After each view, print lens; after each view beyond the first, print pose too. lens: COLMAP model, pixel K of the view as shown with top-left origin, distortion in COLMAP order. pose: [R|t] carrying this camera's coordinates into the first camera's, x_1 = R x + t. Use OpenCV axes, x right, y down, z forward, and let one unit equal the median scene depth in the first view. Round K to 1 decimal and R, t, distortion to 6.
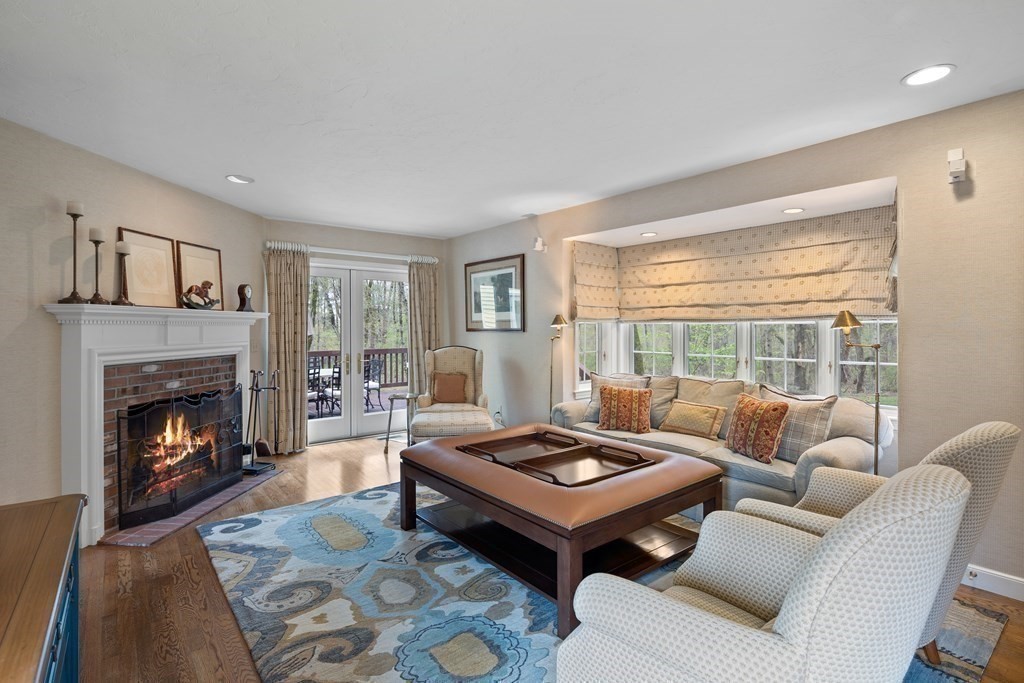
lens RADIAL K [[500.1, 0, 510.6], [0, 500.1, 326.7], [0, 0, 1]] dist [0.002705, -0.000140]
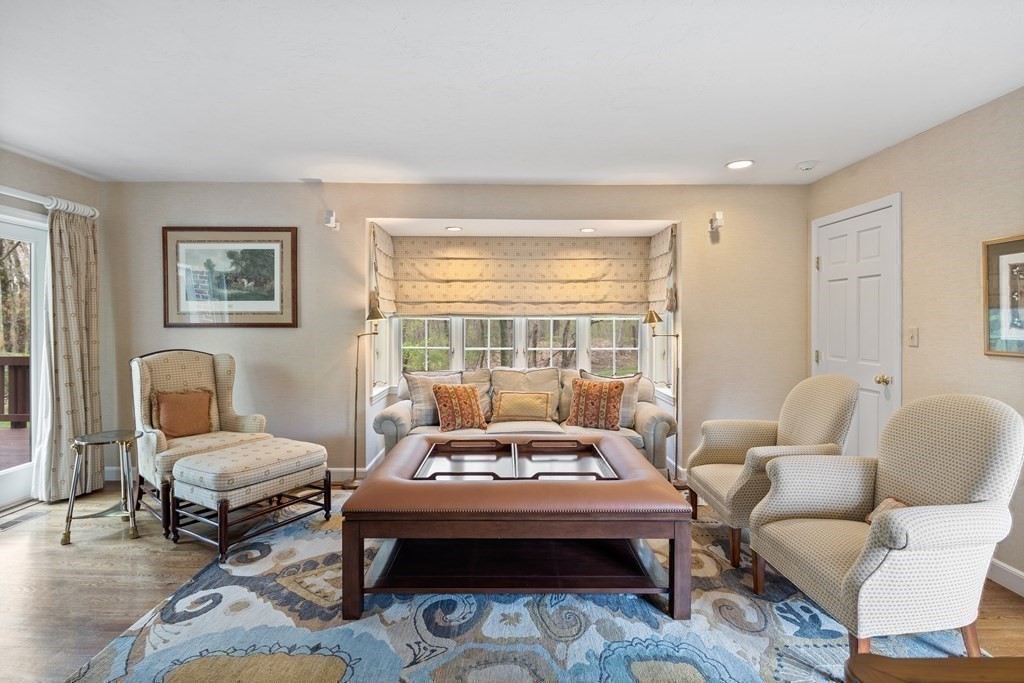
lens RADIAL K [[500.1, 0, 510.6], [0, 500.1, 326.7], [0, 0, 1]] dist [0.002705, -0.000140]
pose [[0.619076, -0.006267, 0.785306, -0.452316], [-0.003315, 0.999938, 0.010593, -0.000807], [-0.785324, -0.009161, 0.619017, 0.304405]]
